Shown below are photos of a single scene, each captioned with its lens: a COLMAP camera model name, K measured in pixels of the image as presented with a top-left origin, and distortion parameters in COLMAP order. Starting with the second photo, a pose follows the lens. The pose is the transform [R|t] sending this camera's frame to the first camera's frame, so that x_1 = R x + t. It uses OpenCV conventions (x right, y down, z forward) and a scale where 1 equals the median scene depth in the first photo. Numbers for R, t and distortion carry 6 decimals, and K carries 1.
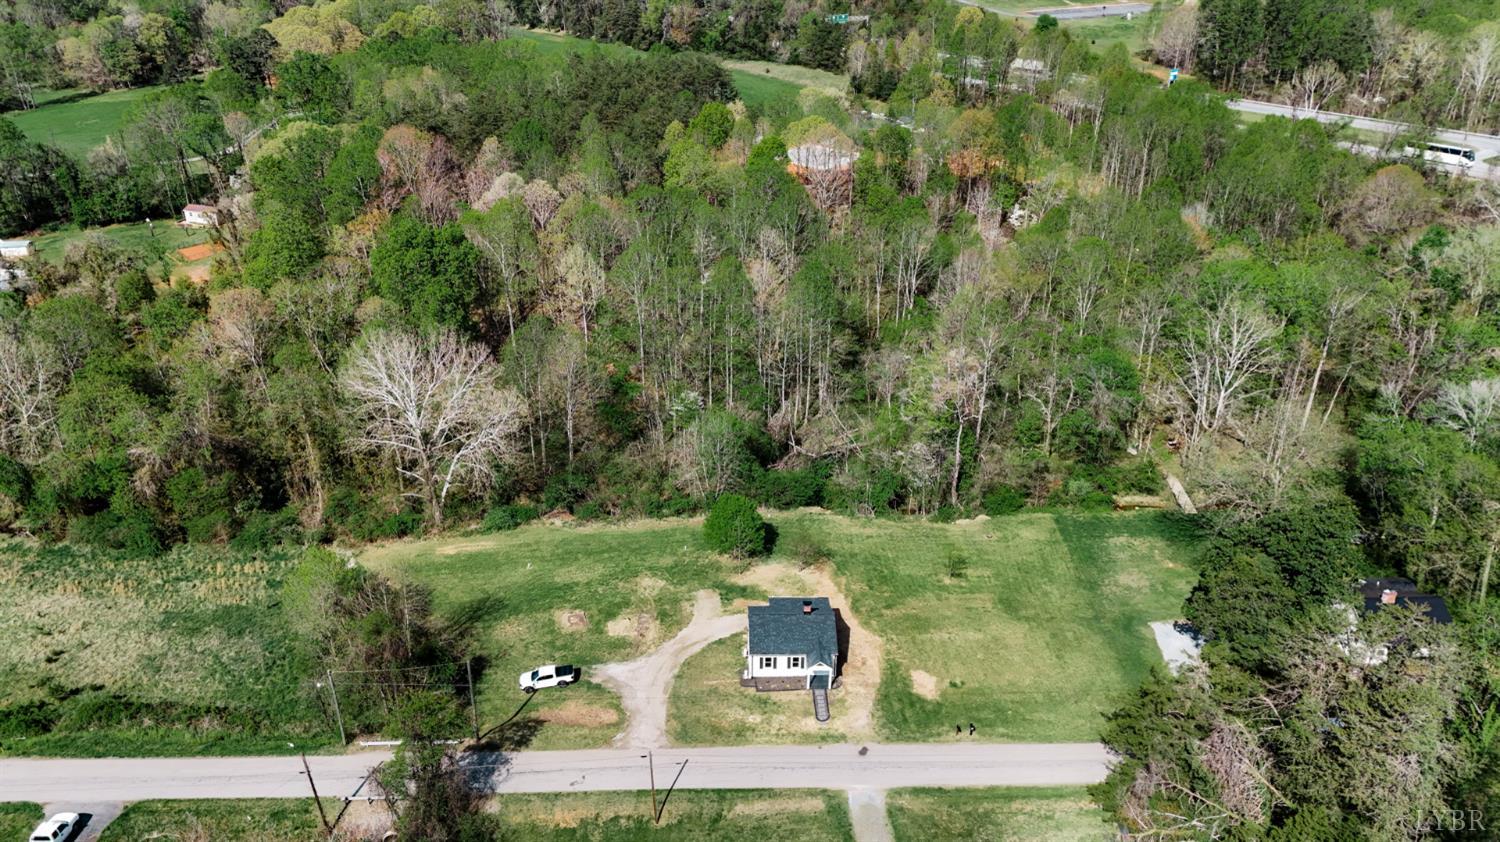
lens RADIAL K [[1092.3, 0, 750.3], [0, 1092.3, 420.3], [0, 0, 1]] dist [0.056135, -0.027680]
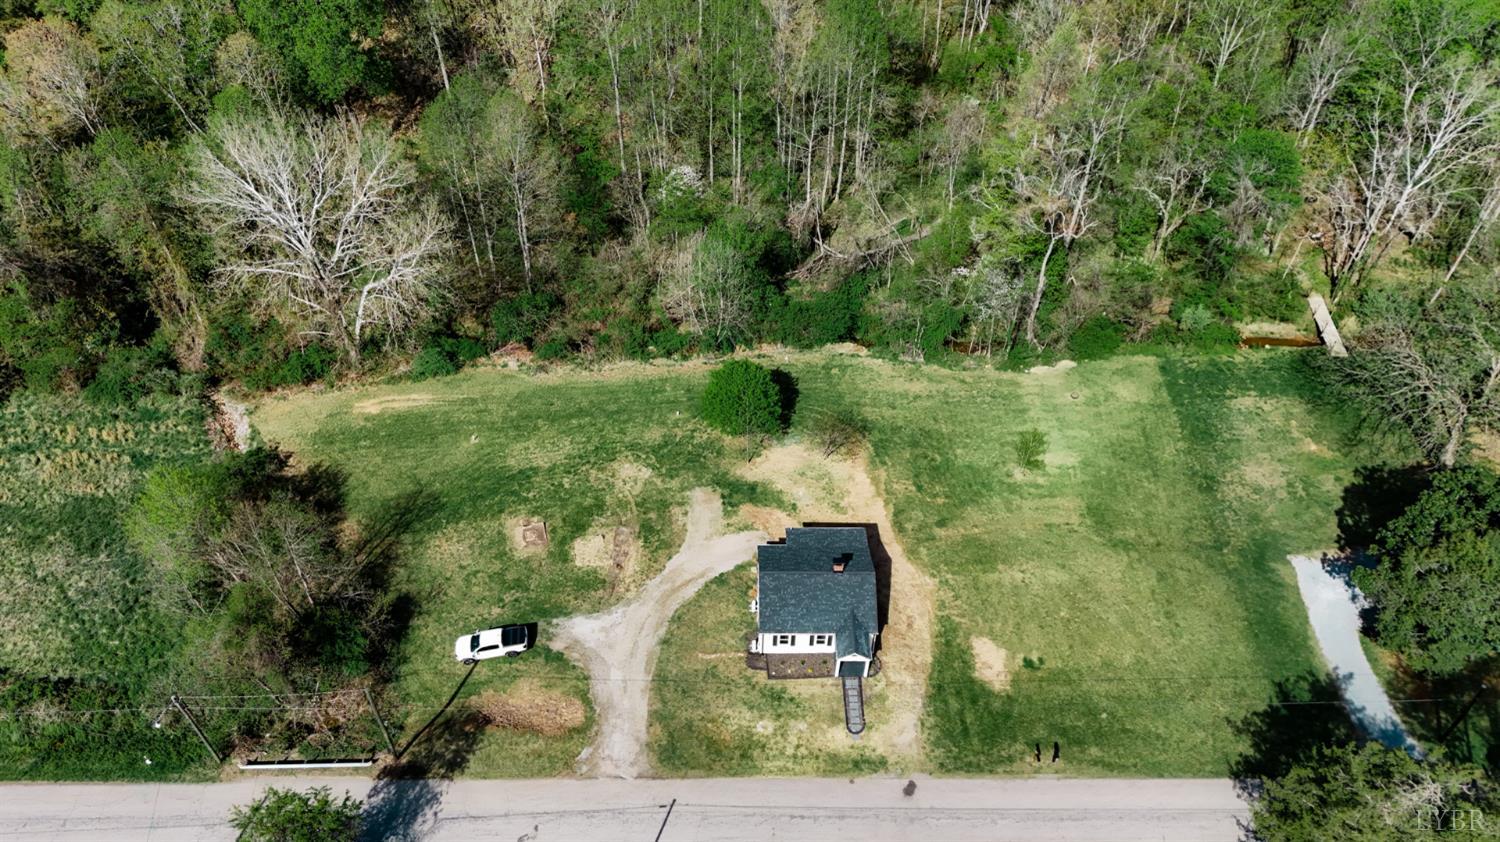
lens RADIAL K [[1092.3, 0, 749.2], [0, 1092.3, 424.6], [0, 0, 1]] dist [0.056135, -0.027680]
pose [[0.999870, 0.014951, -0.005988, -0.004511], [-0.012040, 0.940822, 0.338688, -0.145132], [0.010697, -0.338572, 0.940880, 0.295245]]
